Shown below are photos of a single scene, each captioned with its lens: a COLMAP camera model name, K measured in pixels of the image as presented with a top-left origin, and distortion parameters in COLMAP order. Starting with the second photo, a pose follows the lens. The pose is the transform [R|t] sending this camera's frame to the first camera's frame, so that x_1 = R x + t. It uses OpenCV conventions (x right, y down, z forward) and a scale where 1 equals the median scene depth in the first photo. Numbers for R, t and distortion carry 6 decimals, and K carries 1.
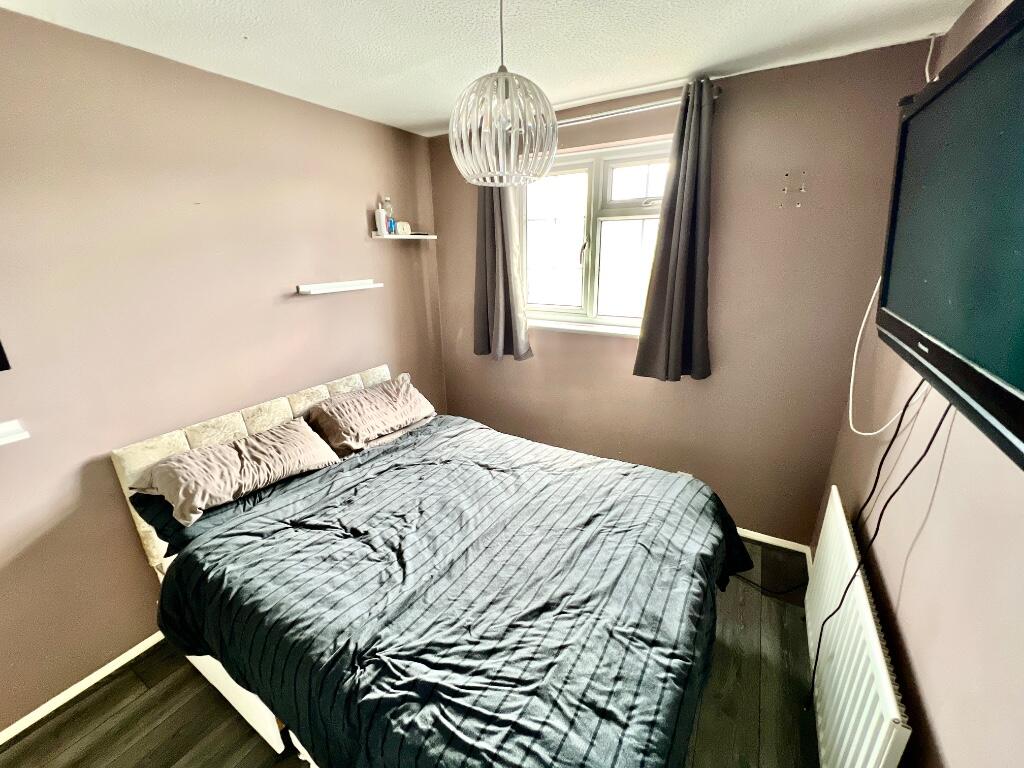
lens RADIAL K [[411.7, 0, 511.2], [0, 411.7, 382.1], [0, 0, 1]] dist [0.003211, 0.000389]
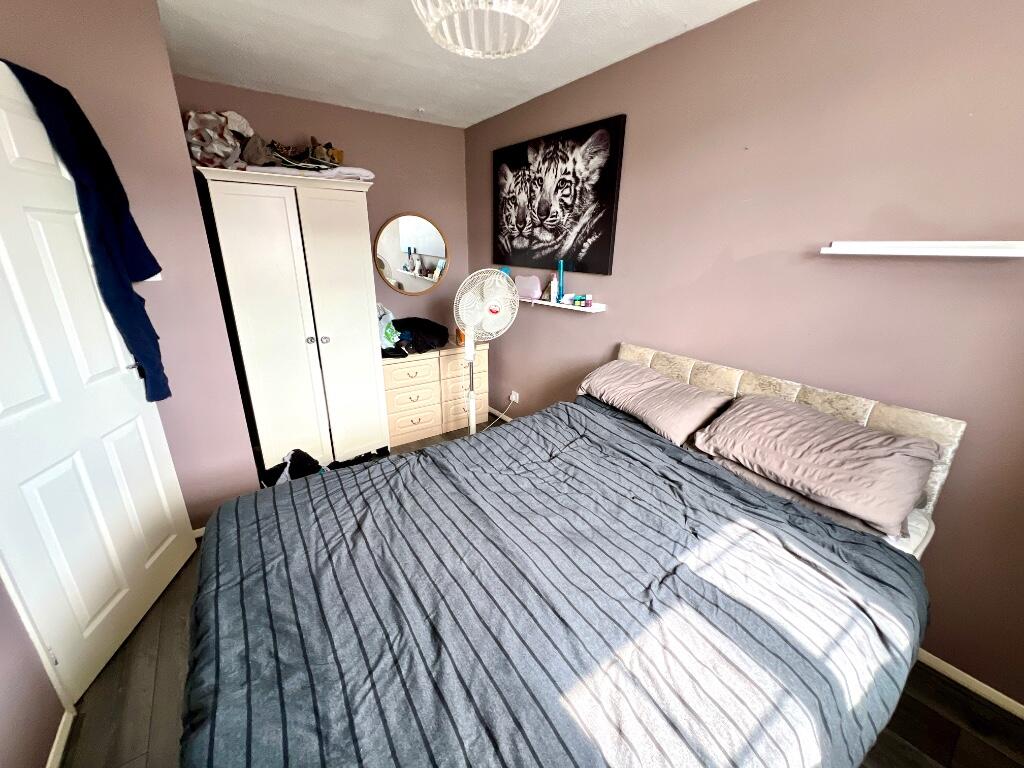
lens RADIAL K [[411.7, 0, 510.0], [0, 411.7, 384.2], [0, 0, 1]] dist [0.003211, 0.000389]
pose [[-0.407306, 0.299184, -0.862897, 0.520627], [-0.286442, 0.855299, 0.431757, -0.224670], [0.867210, 0.423027, -0.262670, 1.067096]]
